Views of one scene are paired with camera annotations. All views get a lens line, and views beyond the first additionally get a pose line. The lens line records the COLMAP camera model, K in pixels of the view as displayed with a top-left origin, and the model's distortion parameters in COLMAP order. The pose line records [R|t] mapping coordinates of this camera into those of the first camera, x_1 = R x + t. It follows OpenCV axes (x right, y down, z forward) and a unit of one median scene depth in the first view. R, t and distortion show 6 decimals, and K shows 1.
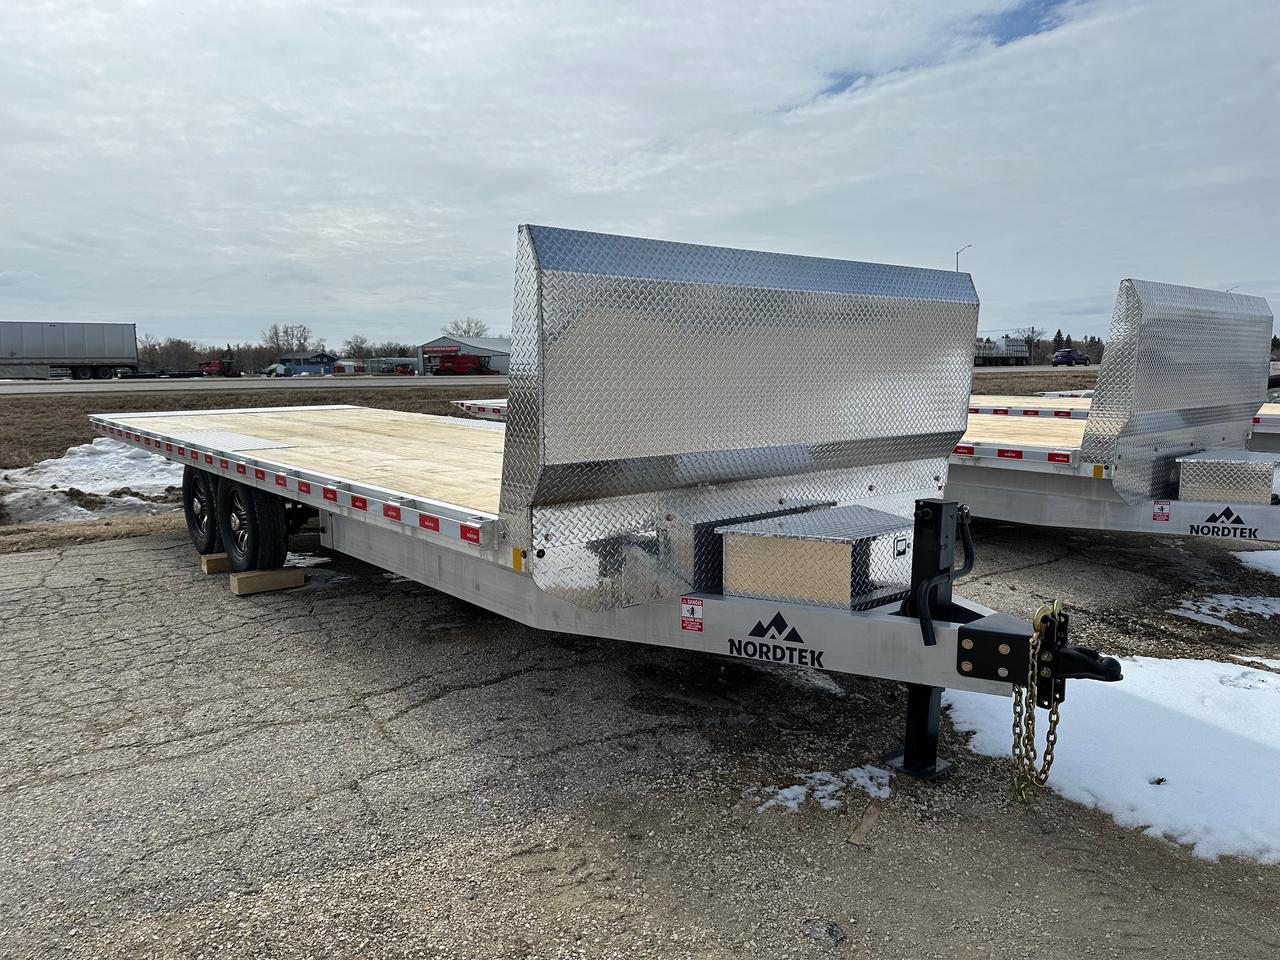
lens RADIAL K [[920.0, 0, 642.6], [0, 920.0, 474.9], [0, 0, 1]] dist [0.022211, -0.031733]
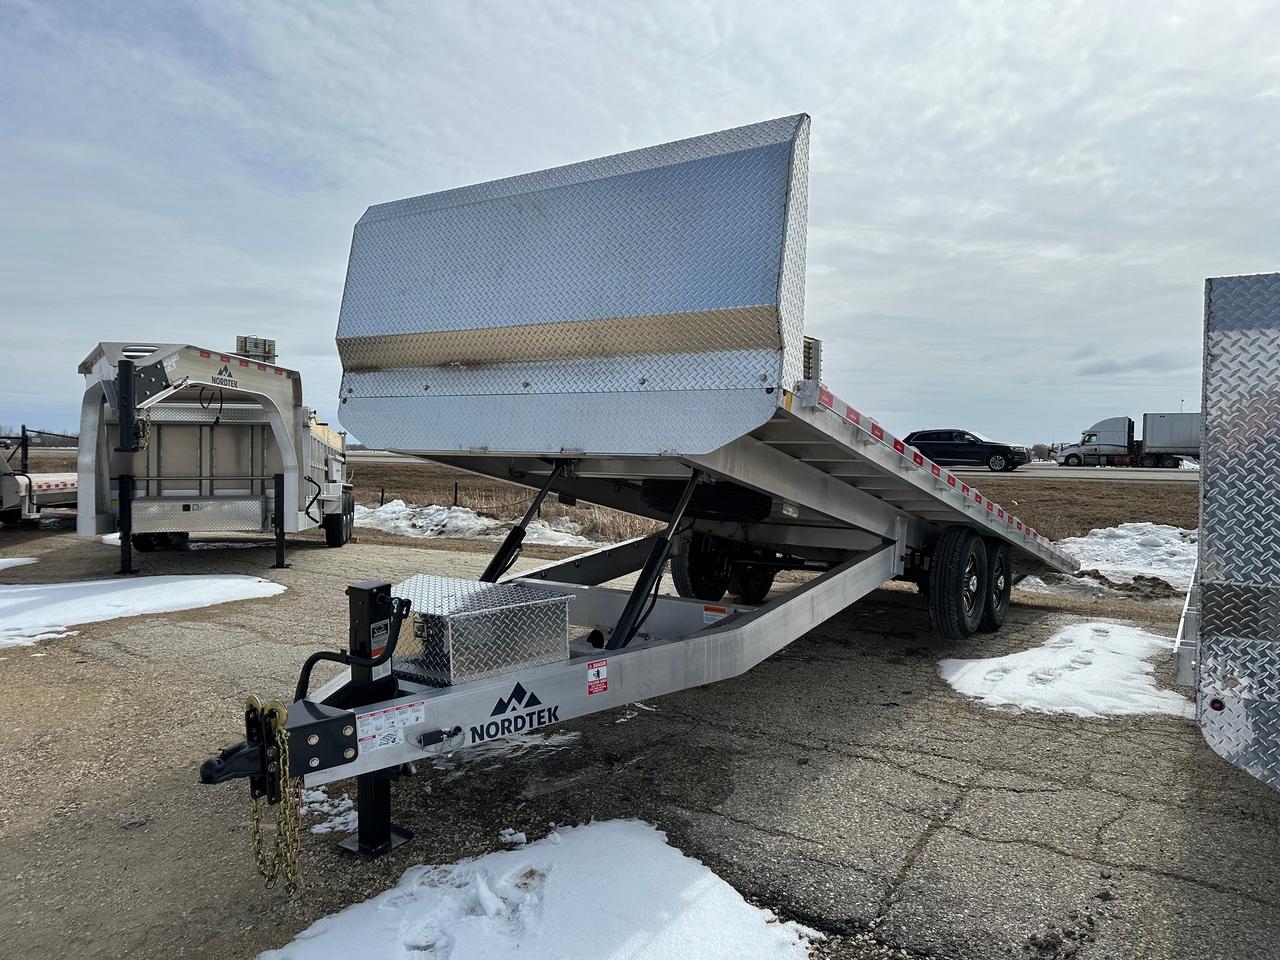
lens RADIAL K [[920.0, 0, 642.6], [0, 920.0, 474.9], [0, 0, 1]] dist [0.022211, -0.031733]
pose [[0.272186, 0.037149, -0.961527, 1.151147], [-0.129219, 0.991615, 0.001733, -0.108550], [0.953529, 0.123776, 0.274704, 0.816078]]
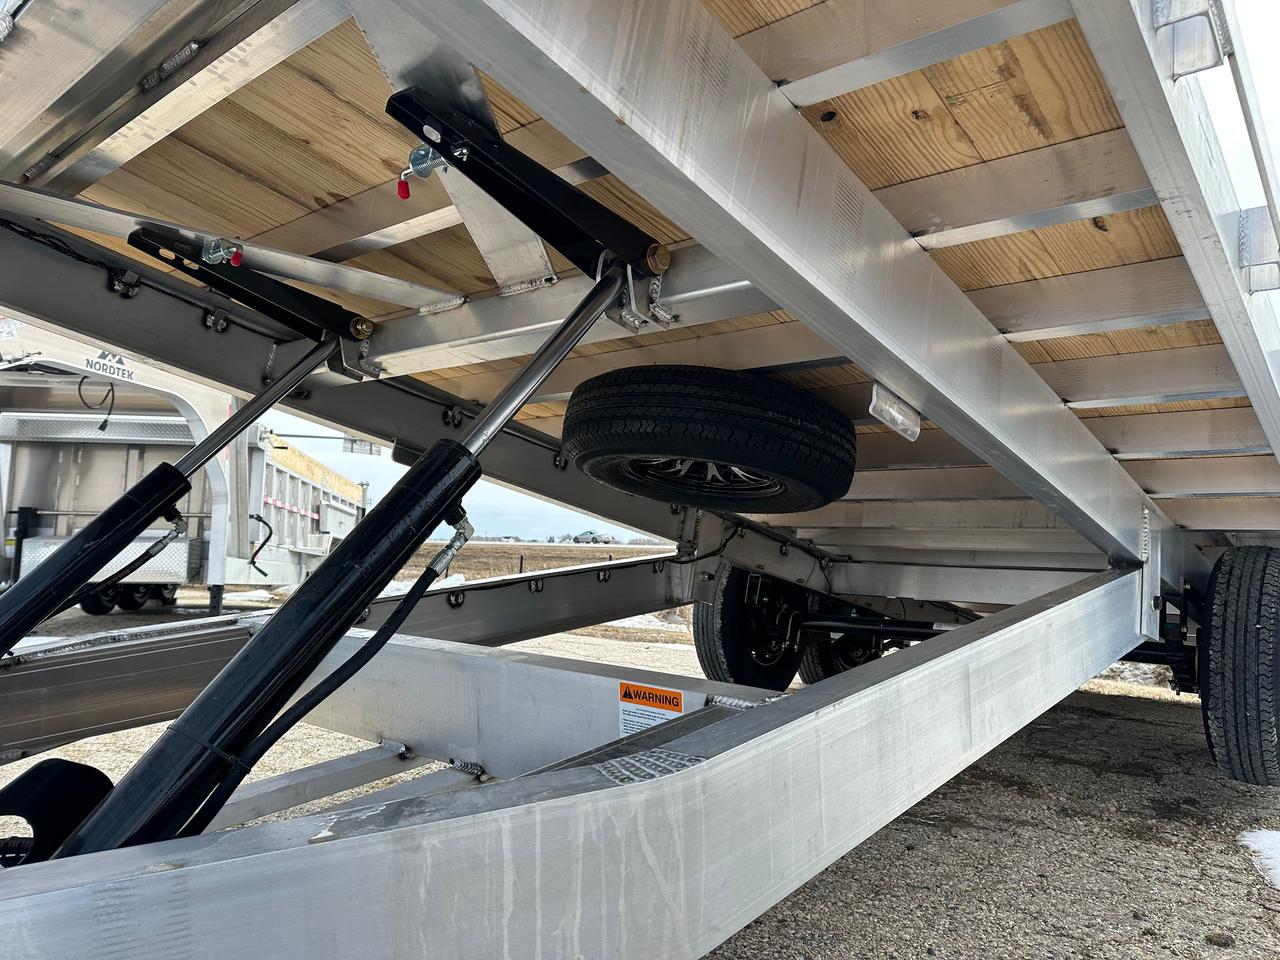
lens RADIAL K [[920.0, 0, 642.6], [0, 920.0, 474.9], [0, 0, 1]] dist [0.022211, -0.031733]
pose [[0.154718, -0.061231, -0.986059, 0.471478], [-0.142997, 0.986180, -0.083675, -0.011234], [0.977555, 0.153950, 0.143824, 1.153143]]
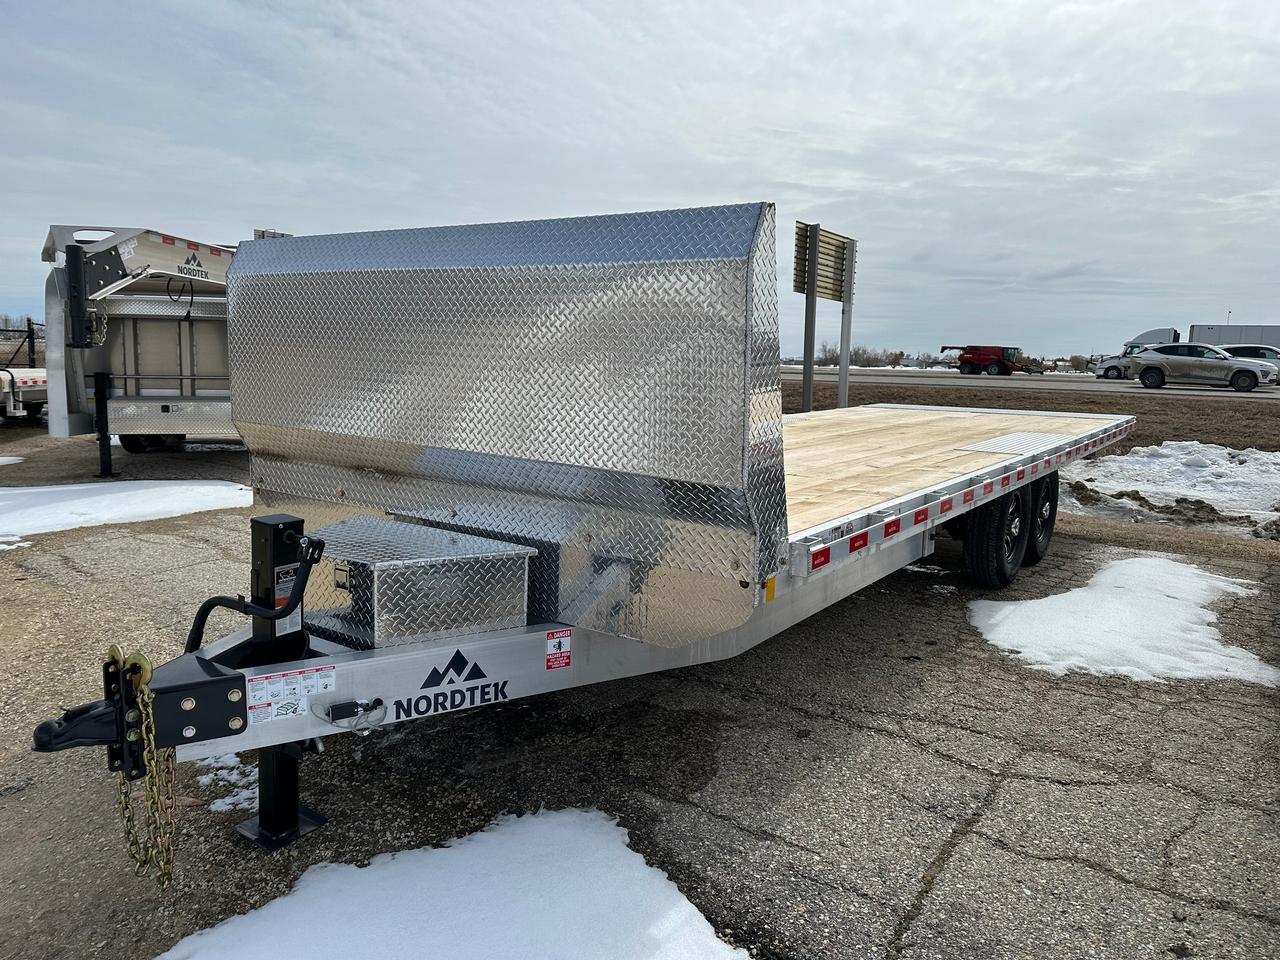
lens RADIAL K [[920.0, 0, 642.6], [0, 920.0, 474.9], [0, 0, 1]] dist [0.022211, -0.031733]
pose [[0.243335, 0.141468, -0.959570, 0.983028], [-0.146864, 0.983274, 0.107719, -0.122256], [0.958759, 0.114714, 0.260041, 0.910152]]
